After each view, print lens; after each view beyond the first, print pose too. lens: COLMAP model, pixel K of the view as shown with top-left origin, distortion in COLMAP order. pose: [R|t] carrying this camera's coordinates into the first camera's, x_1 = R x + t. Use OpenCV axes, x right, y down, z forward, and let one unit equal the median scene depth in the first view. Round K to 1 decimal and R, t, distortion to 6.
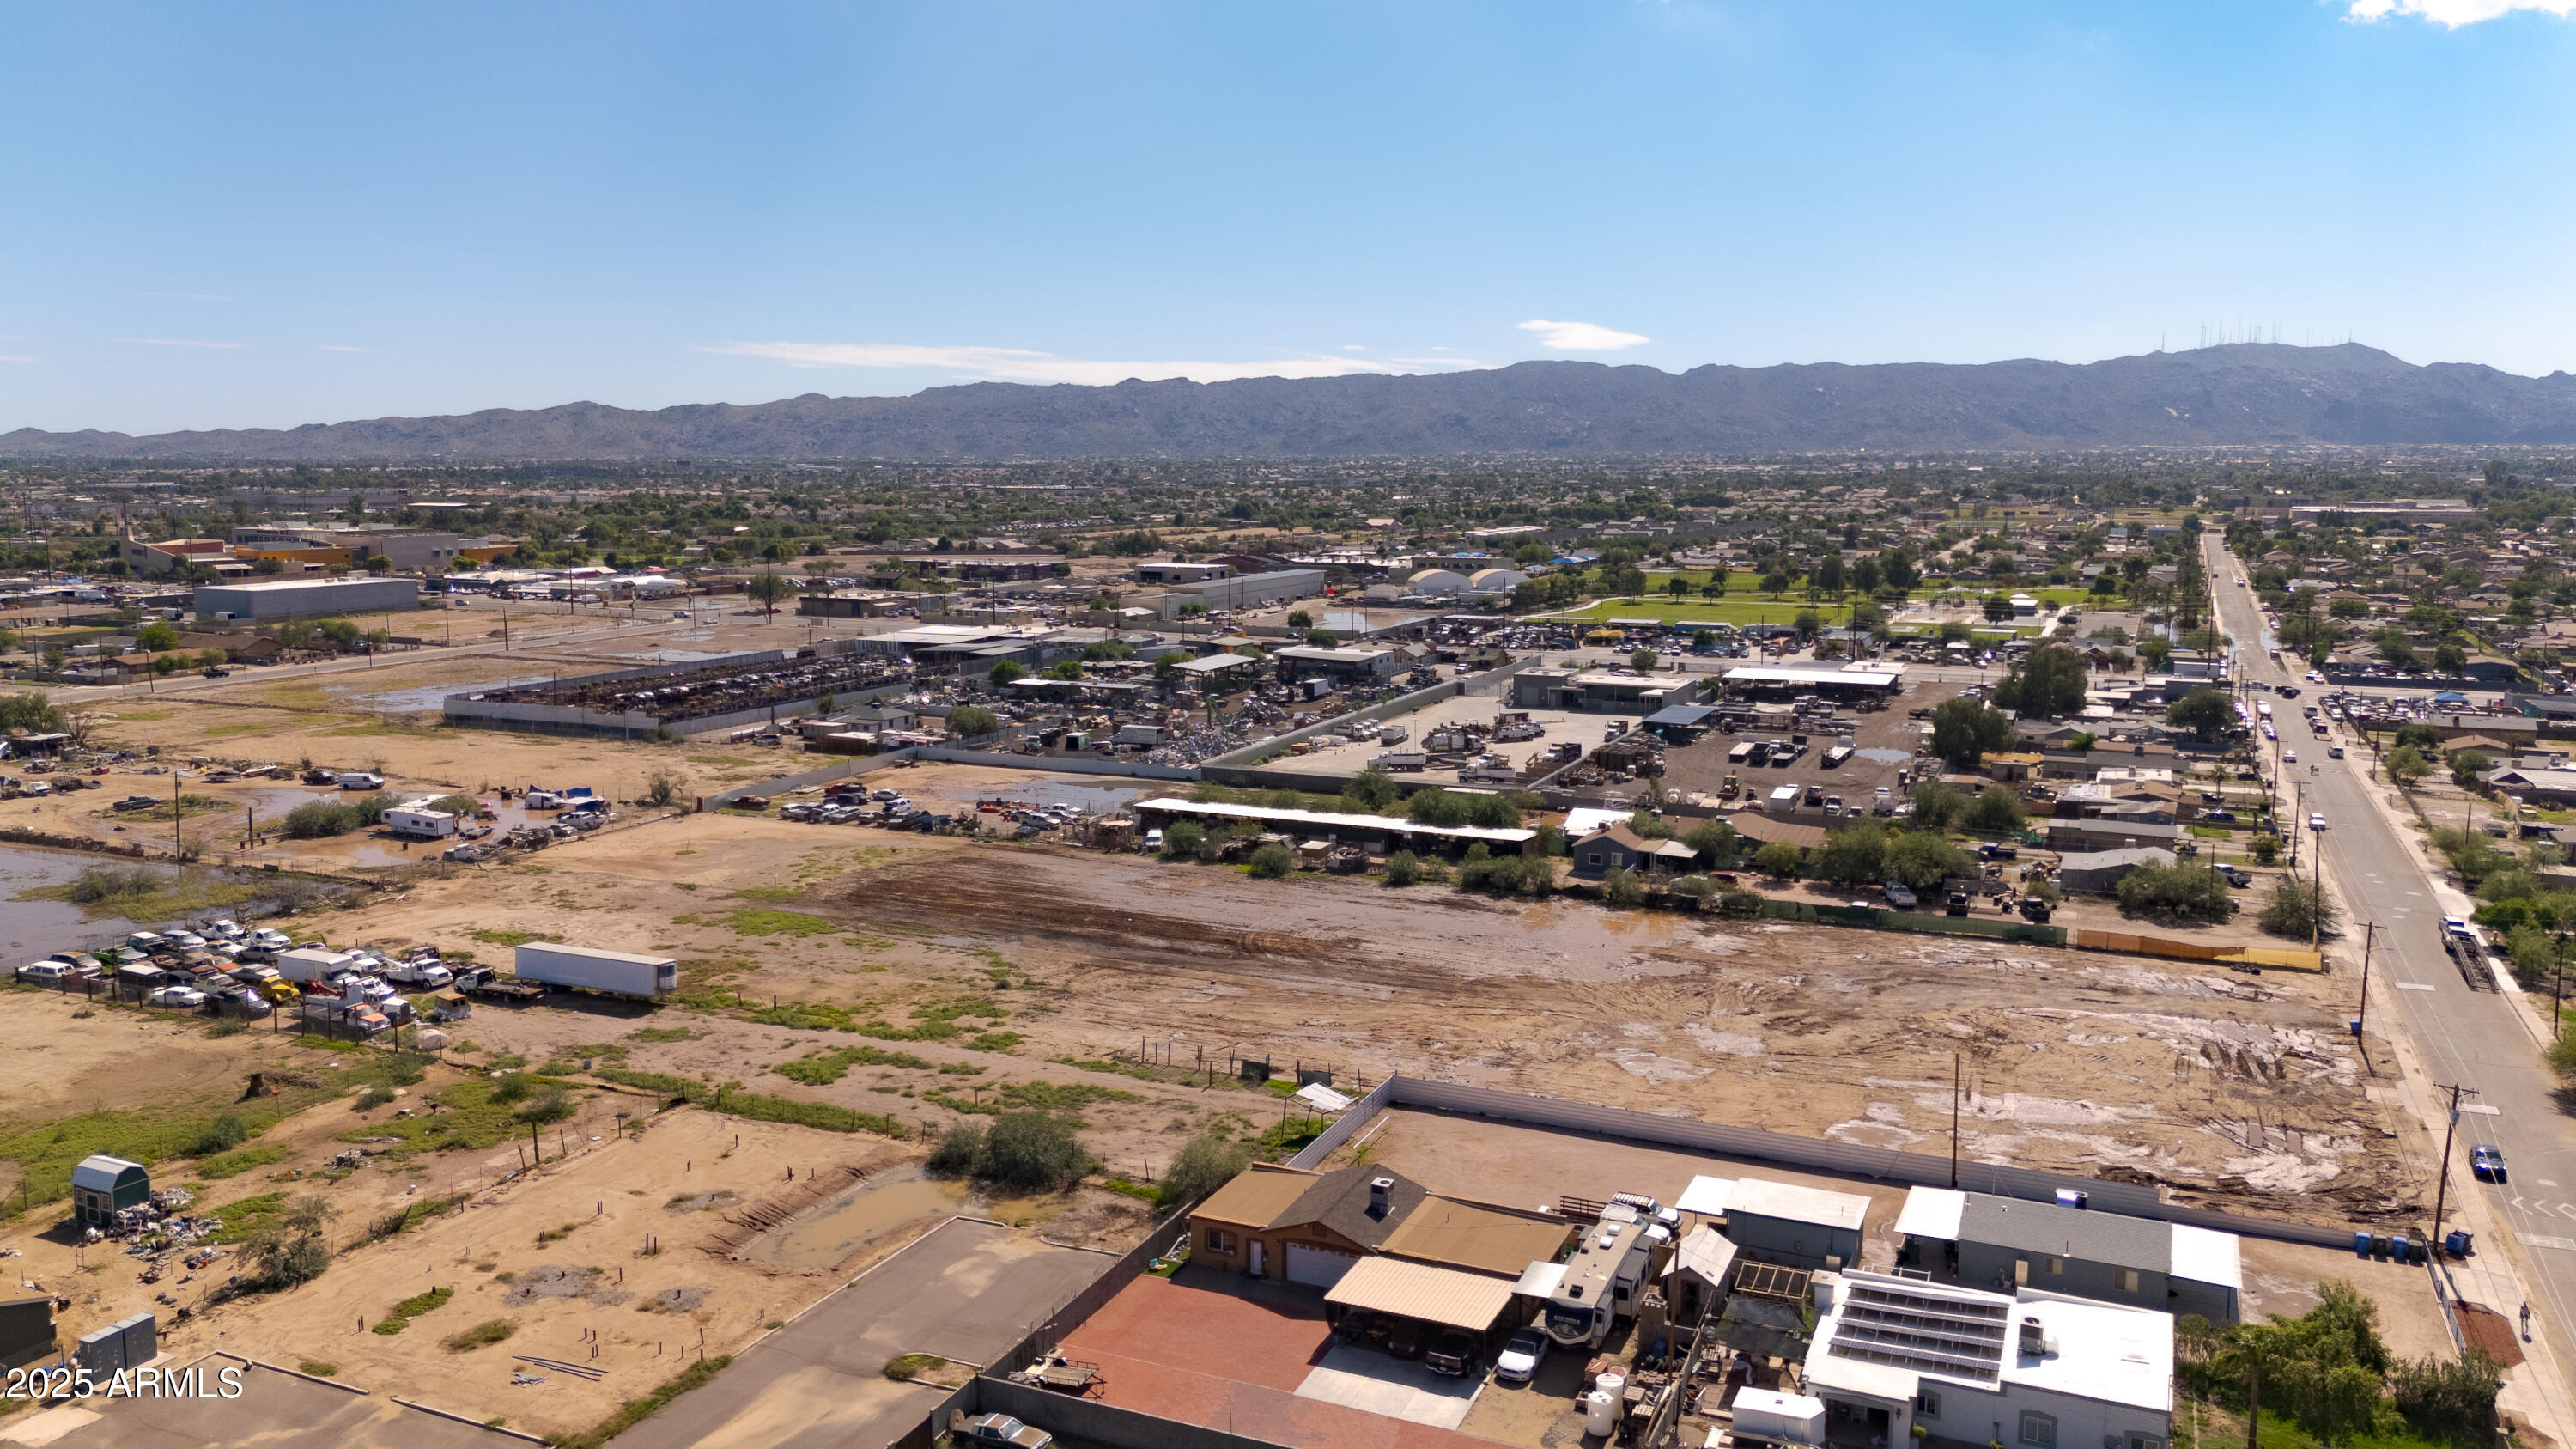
lens RADIAL K [[1888.3, 0, 1286.8], [0, 1888.3, 725.9], [0, 0, 1]] dist [0.062992, -0.055265]
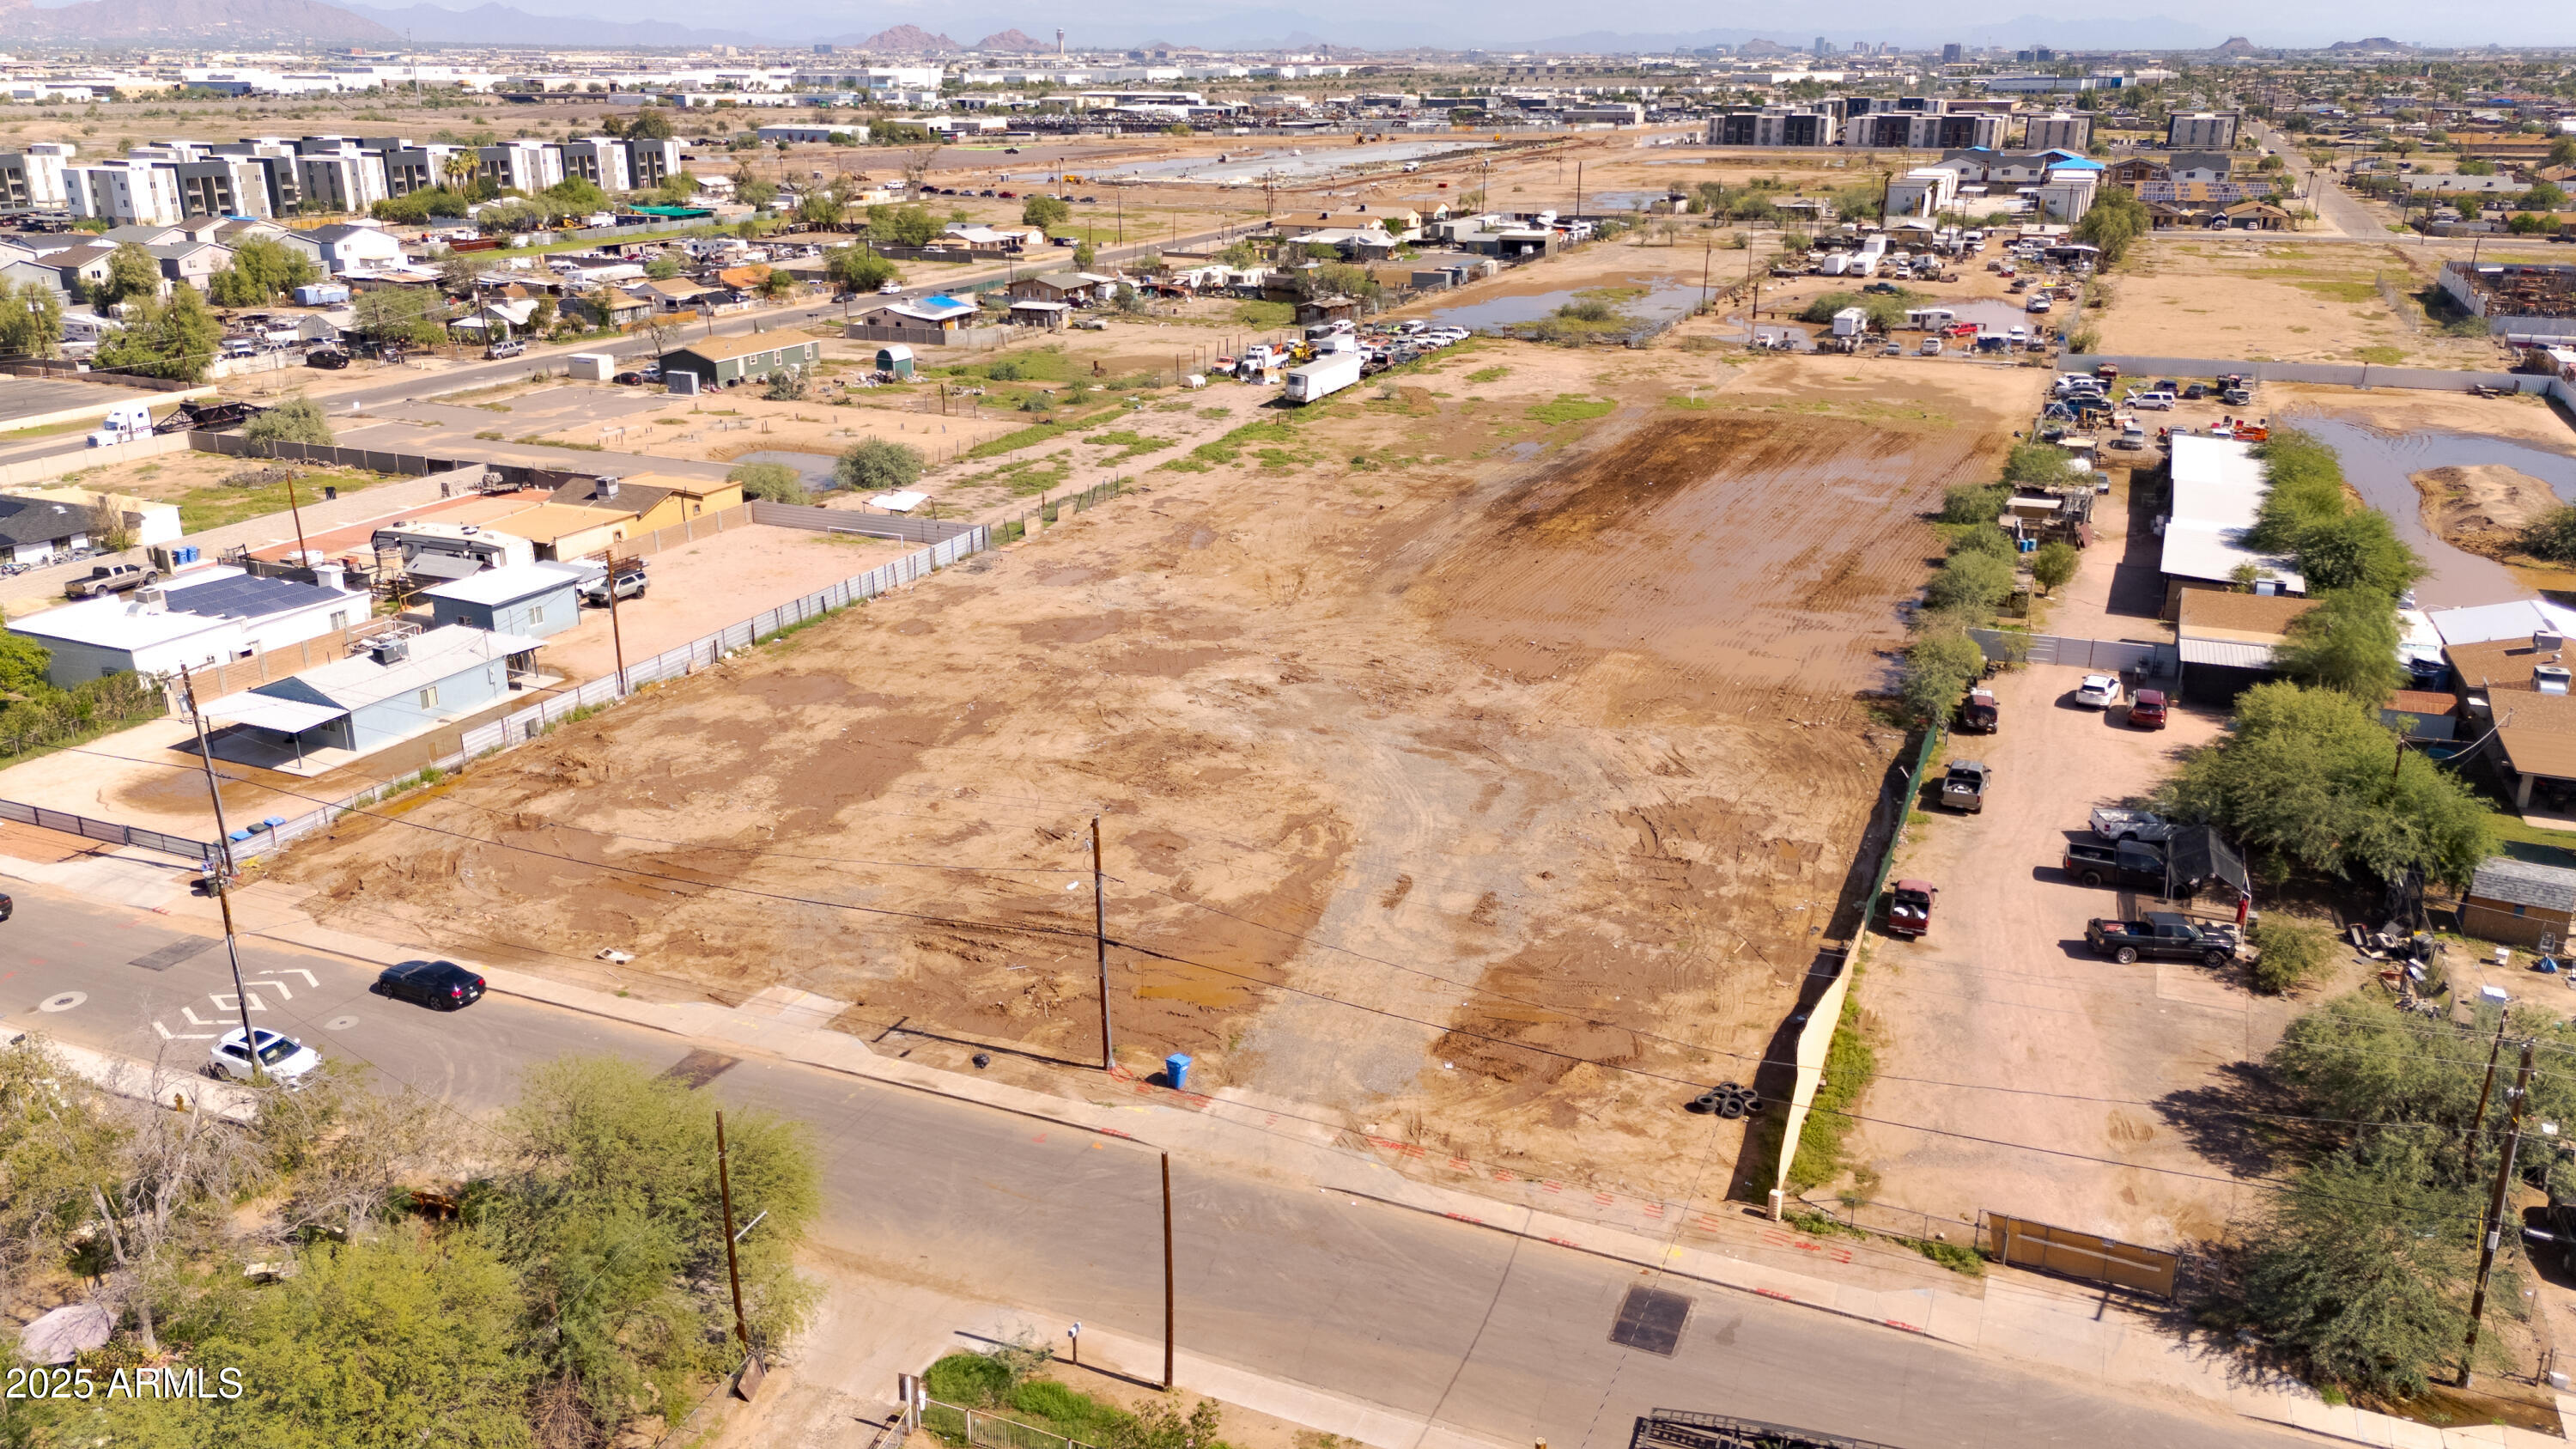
lens RADIAL K [[1888.3, 0, 1292.3], [0, 1888.3, 728.6], [0, 0, 1]] dist [0.062992, -0.055265]
pose [[0.017585, 0.333573, -0.942560, 0.657096], [-0.139806, 0.934265, 0.328029, -0.045619], [0.990023, 0.126008, 0.063064, 0.686470]]
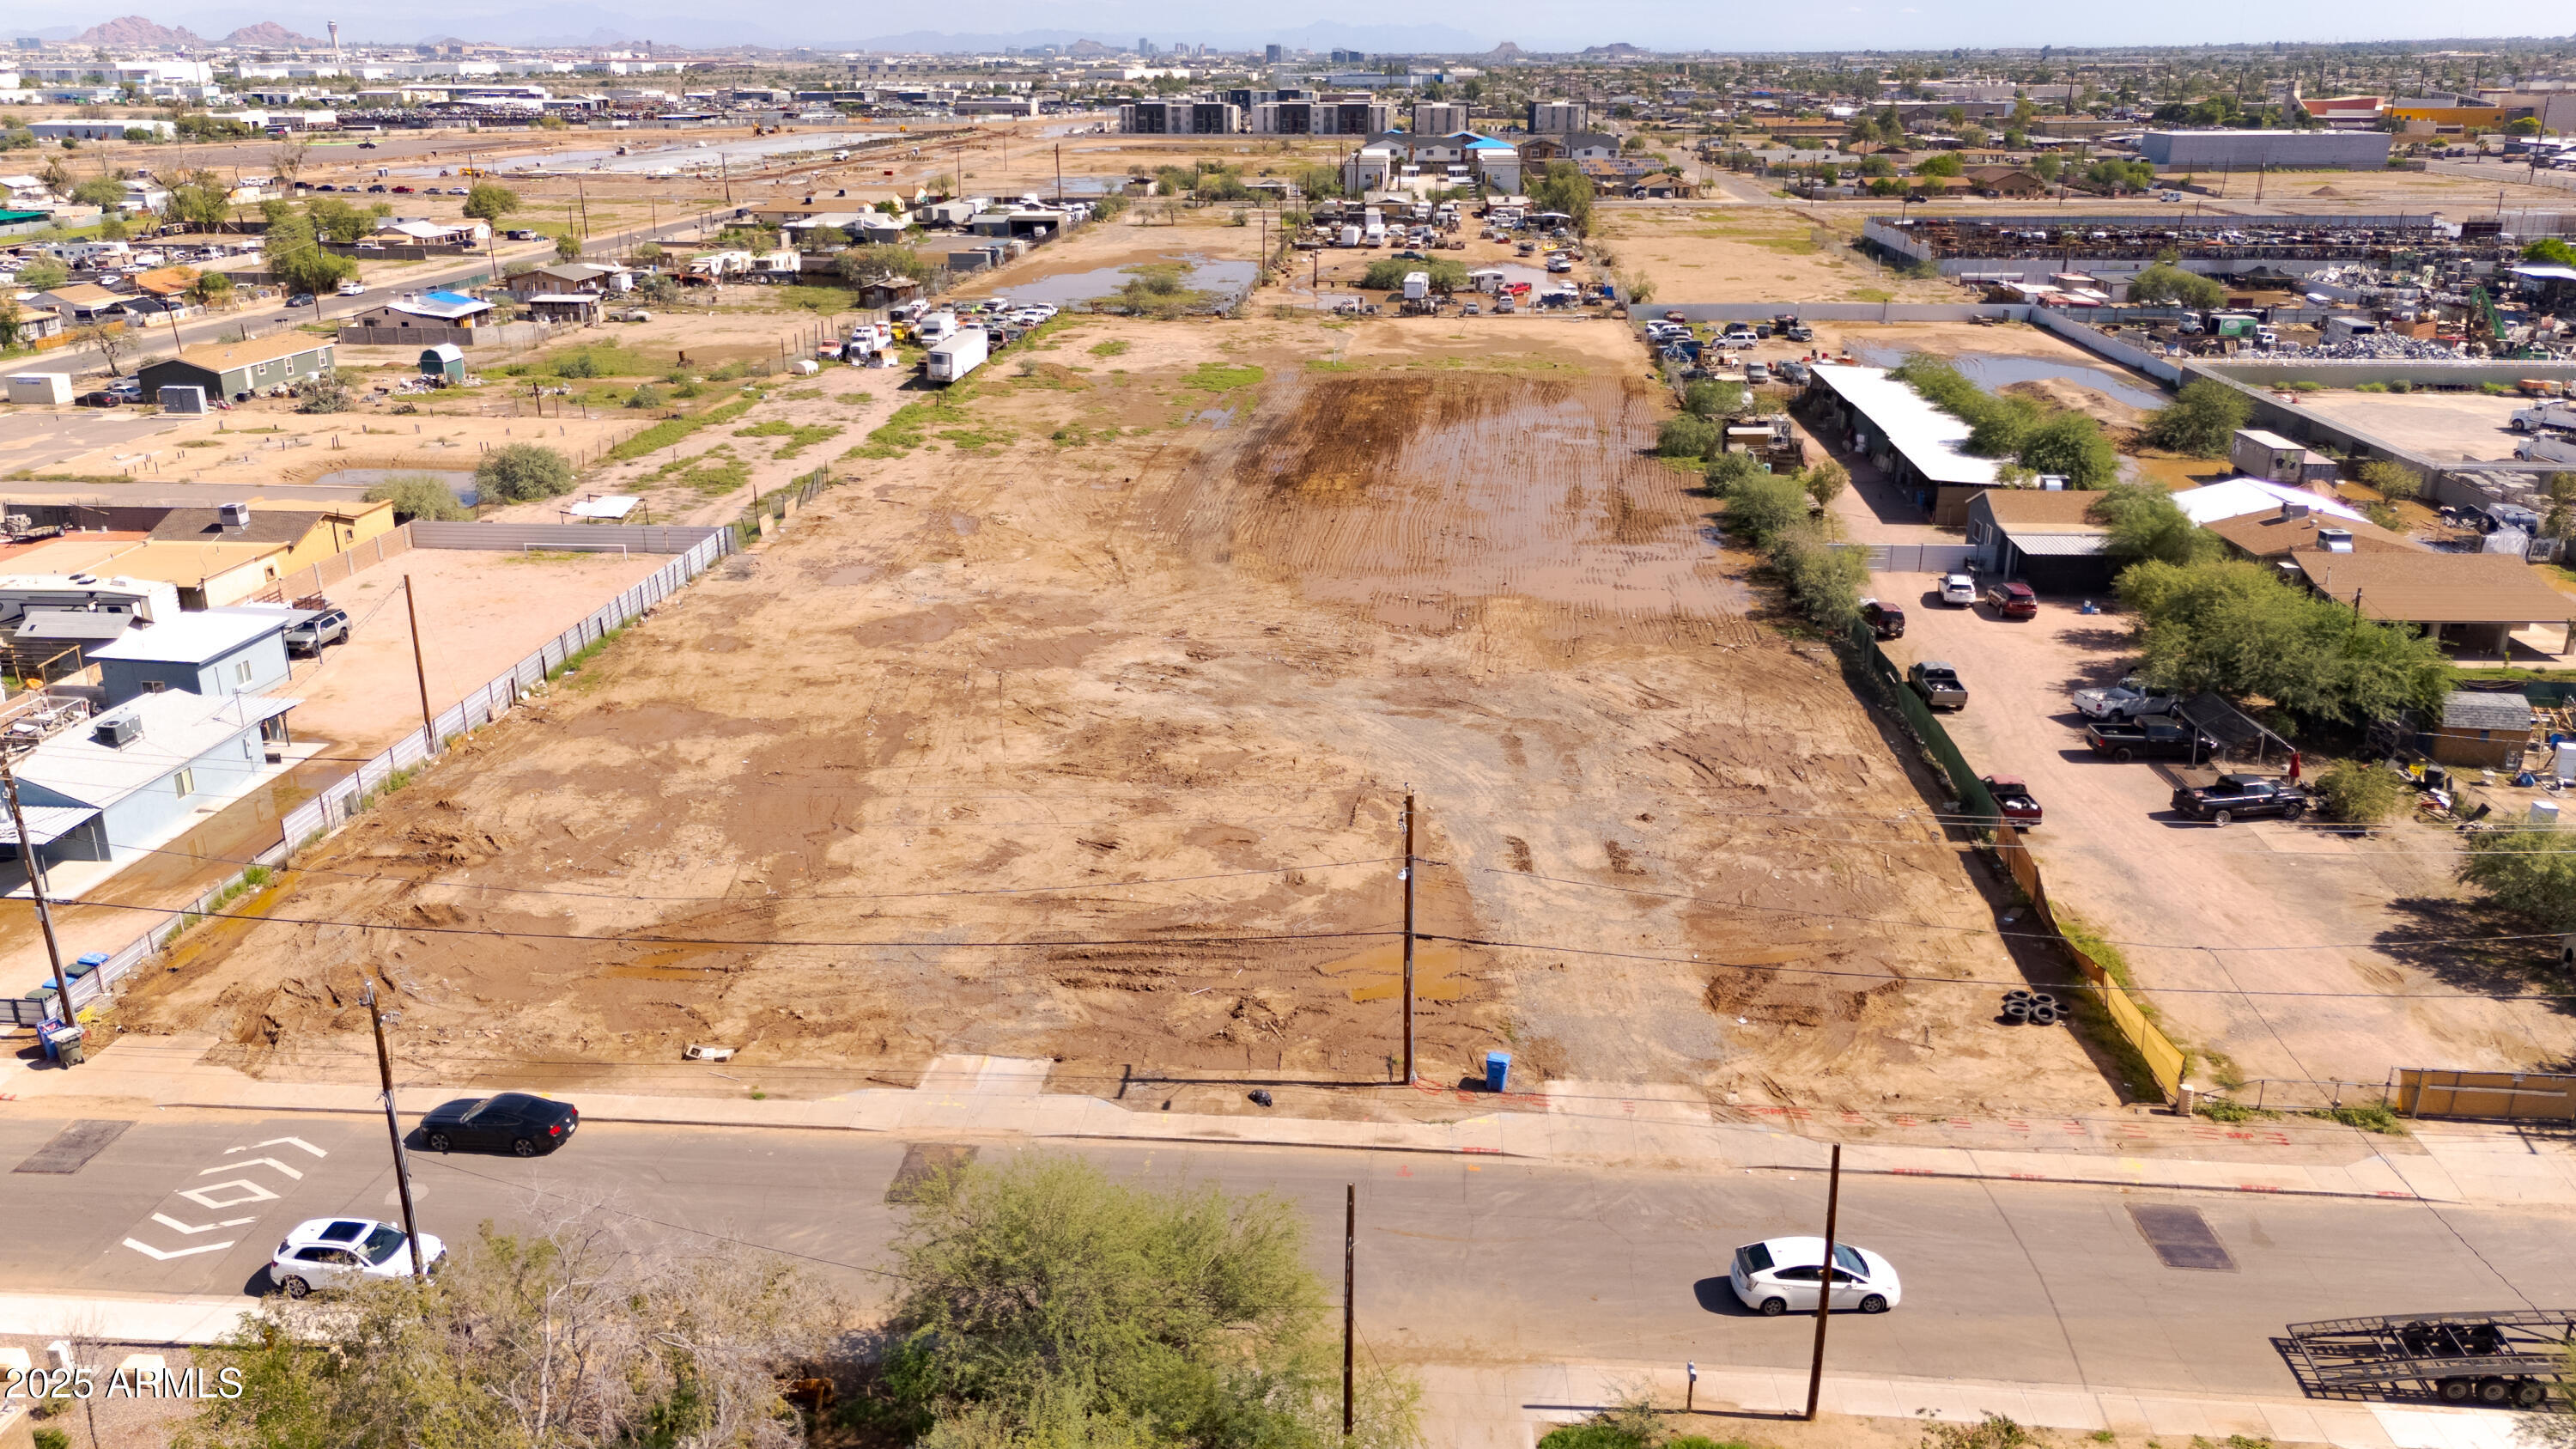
lens RADIAL K [[1888.3, 0, 1287.5], [0, 1888.3, 721.8], [0, 0, 1]] dist [0.062992, -0.055265]
pose [[0.338785, 0.310730, -0.888072, 0.601135], [-0.129680, 0.950303, 0.283033, -0.010887], [0.931884, 0.019278, 0.362243, 0.567727]]
